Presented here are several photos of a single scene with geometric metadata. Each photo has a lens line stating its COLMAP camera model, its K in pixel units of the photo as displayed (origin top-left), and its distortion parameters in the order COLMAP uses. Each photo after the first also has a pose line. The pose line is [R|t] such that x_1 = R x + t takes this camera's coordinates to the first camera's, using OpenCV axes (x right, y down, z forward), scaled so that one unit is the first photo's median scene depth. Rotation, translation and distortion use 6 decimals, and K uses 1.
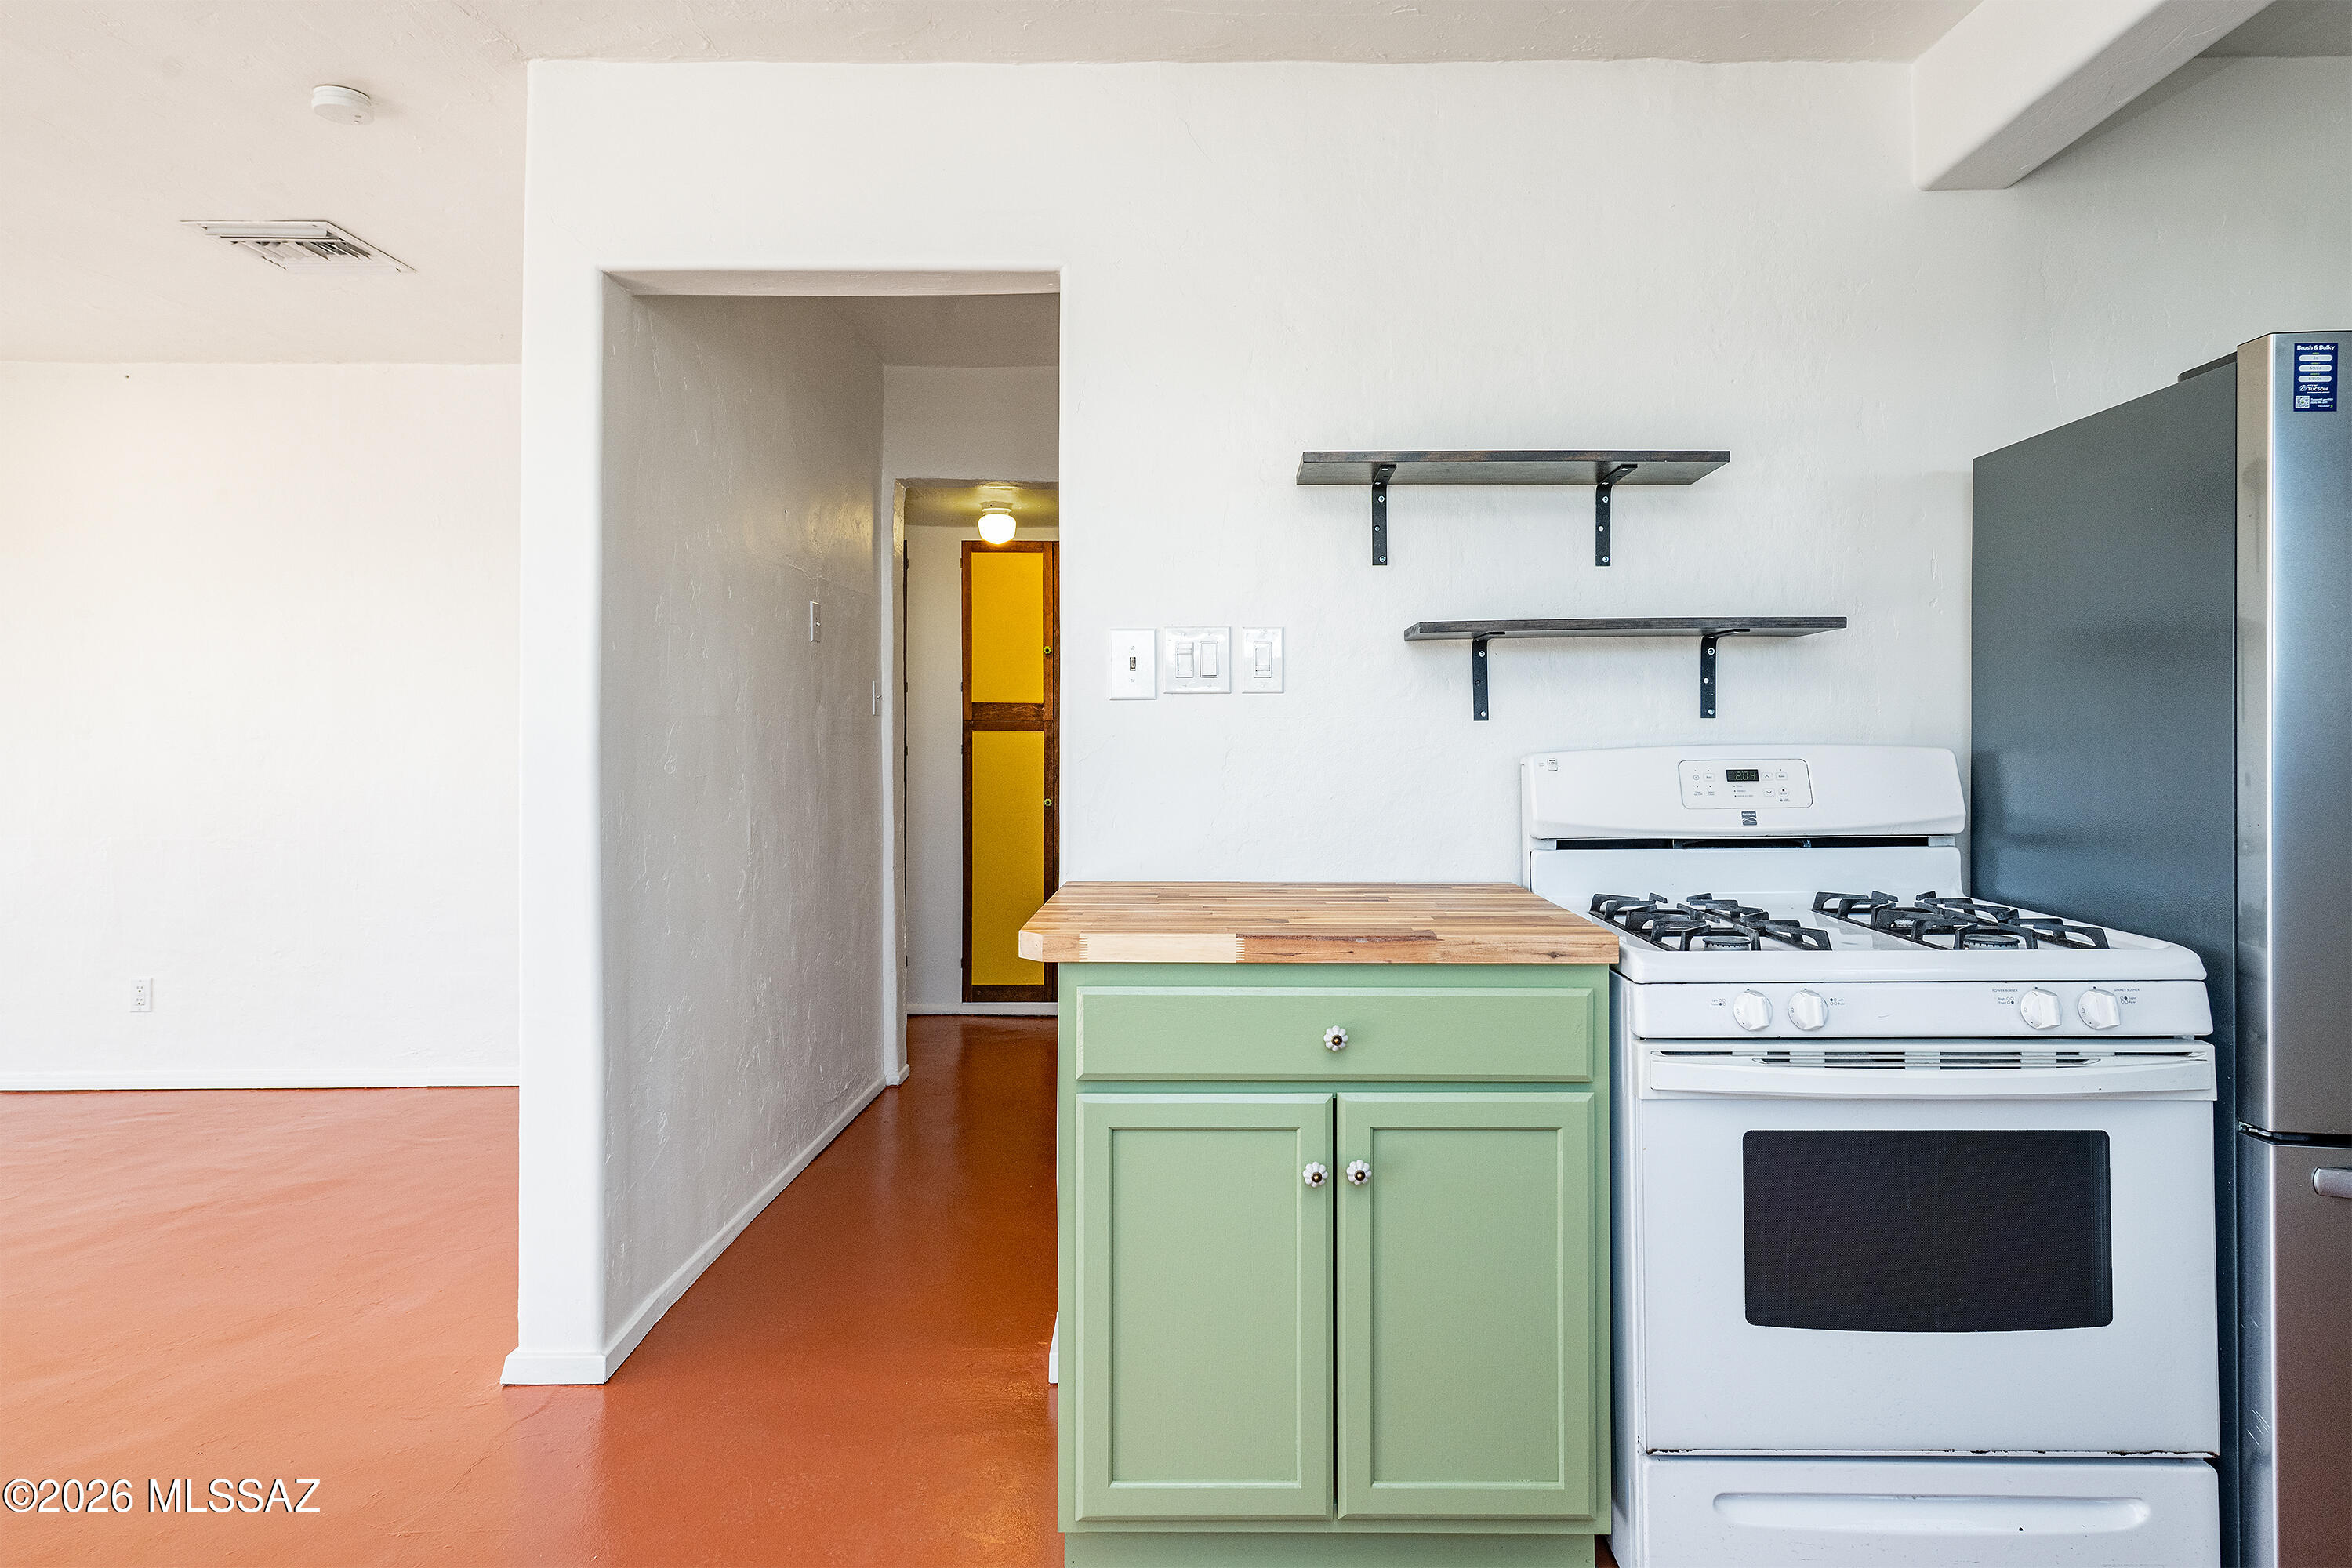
lens RADIAL K [[1291.8, 0, 1172.4], [0, 1291.8, 722.1], [0, 0, 1]] dist [0.001041, 0.000638]
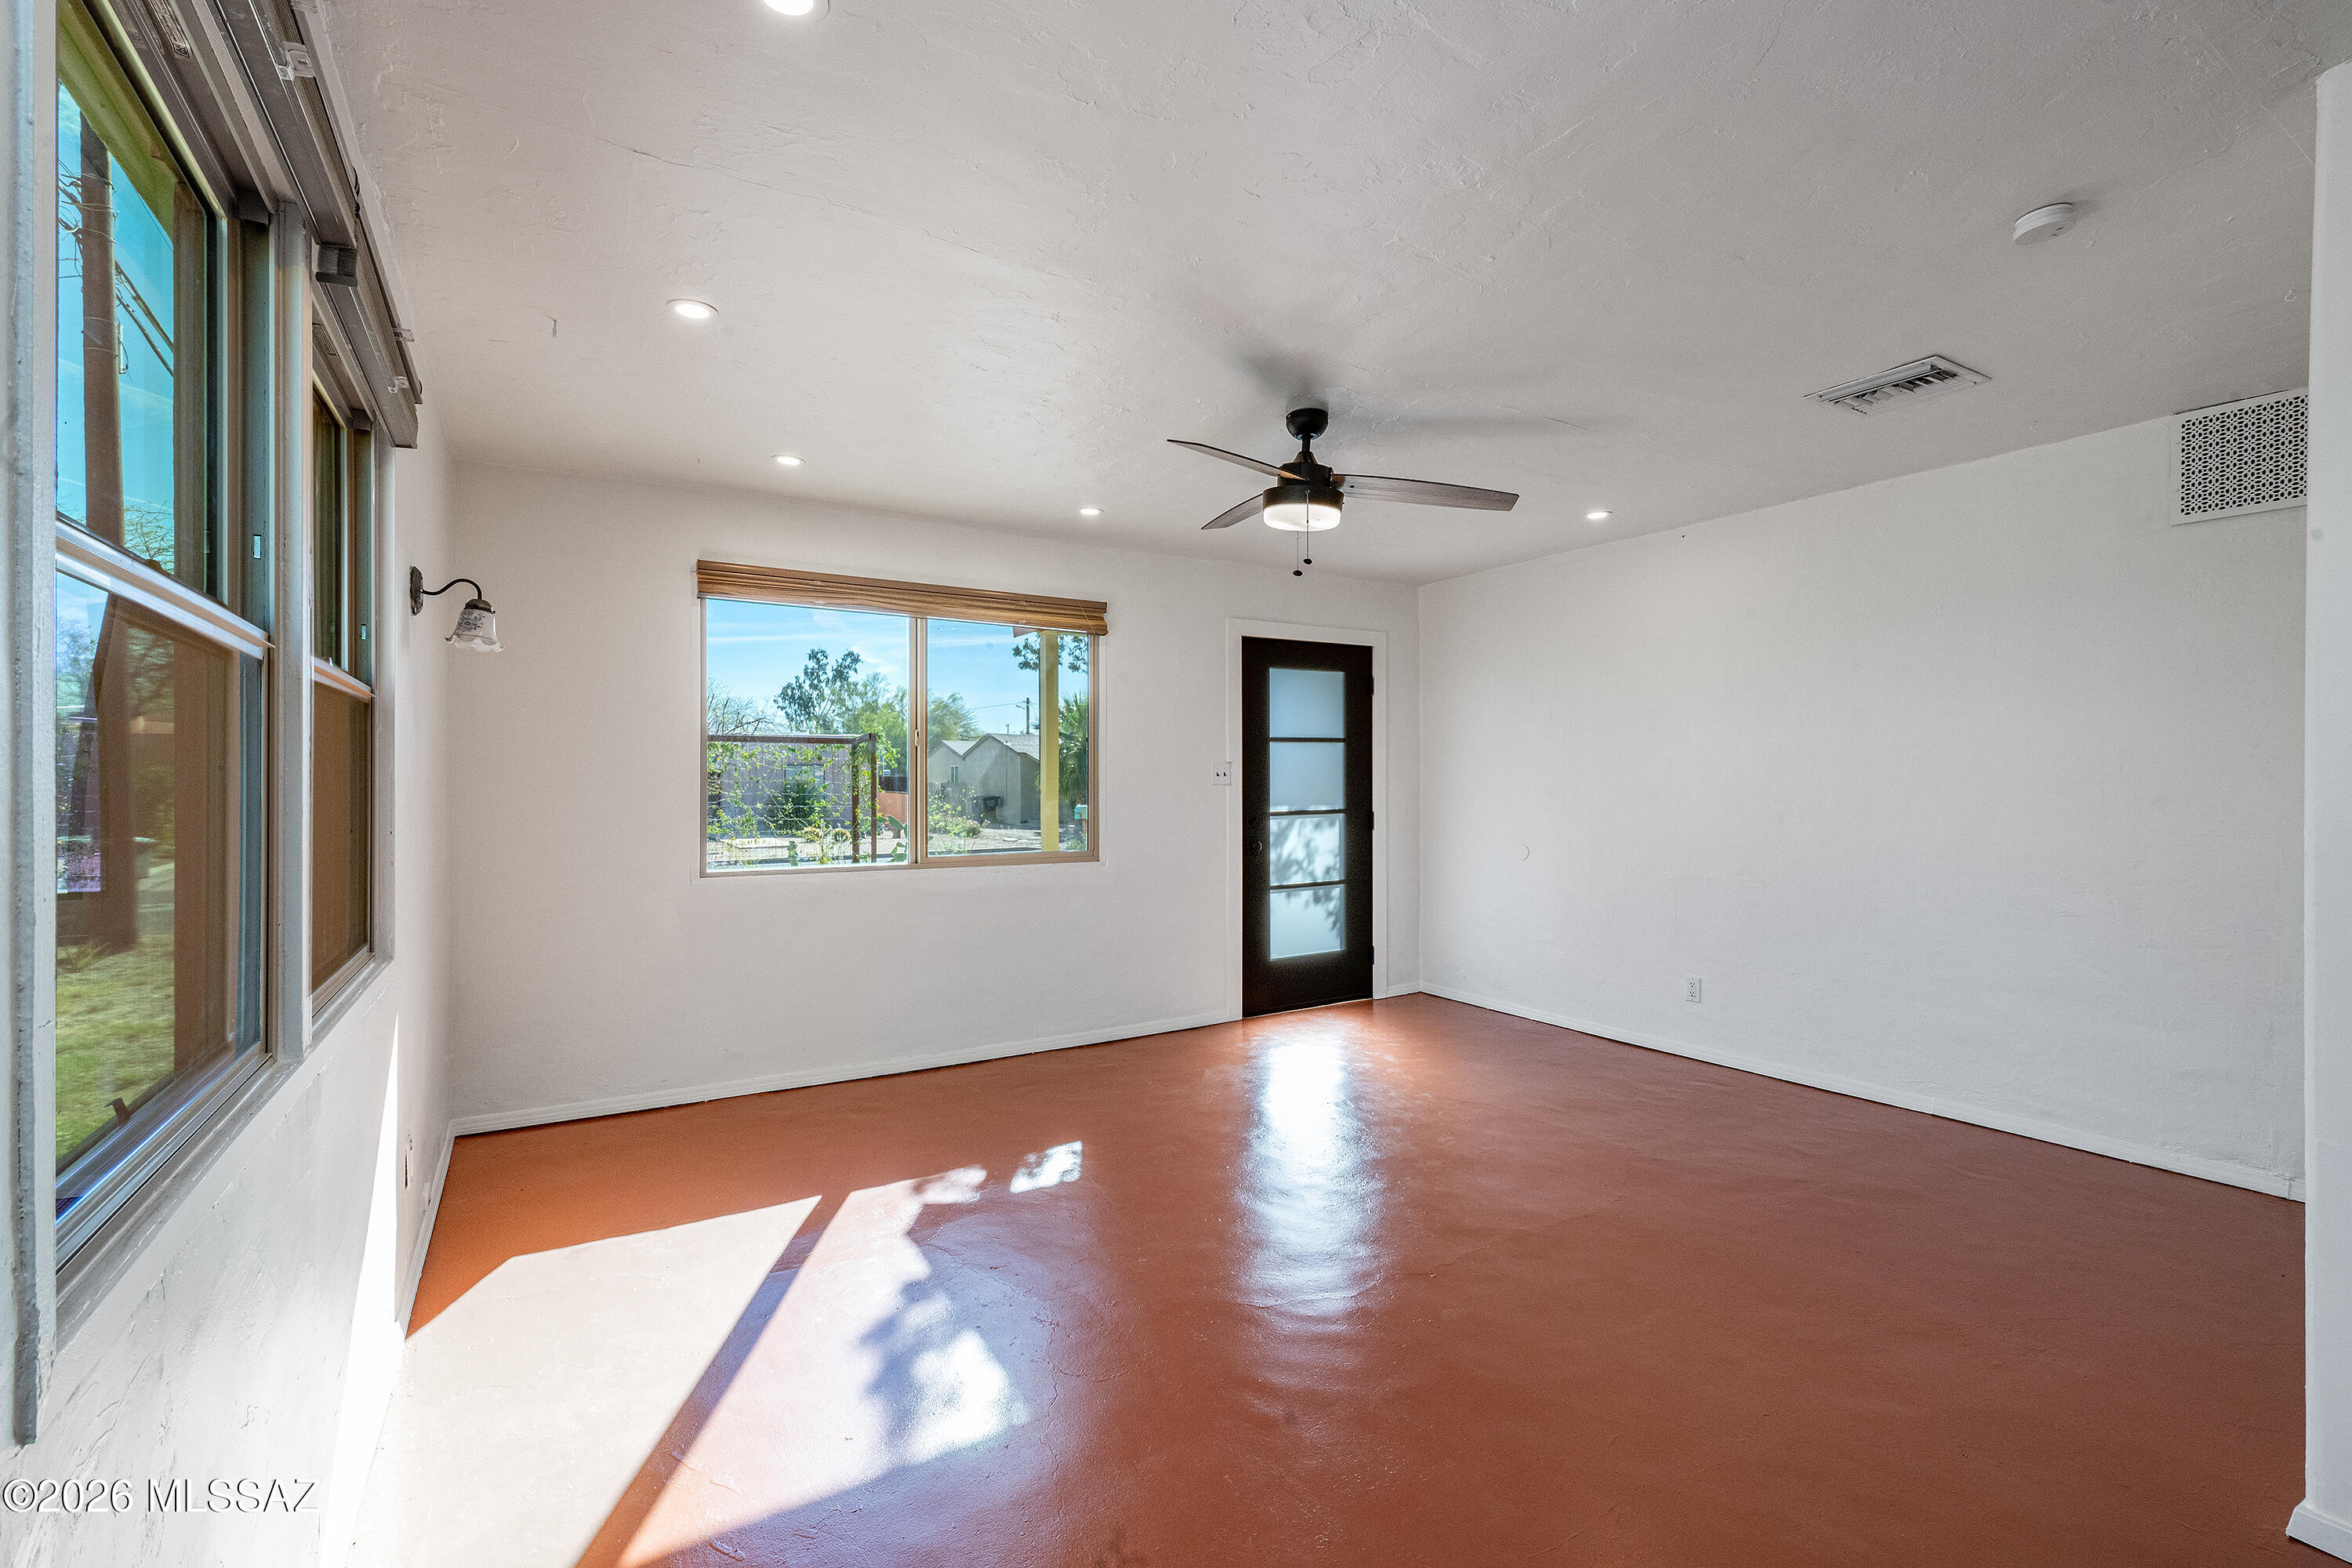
lens RADIAL K [[1033.2, 0, 1176.0], [0, 1033.2, 784.0], [0, 0, 1]] dist [0.002662, 0.000167]
pose [[0.511749, 0.001329, -0.859134, -0.203287], [0.006599, 0.999963, 0.005477, -0.021283], [0.859110, -0.008472, 0.511721, -0.034018]]
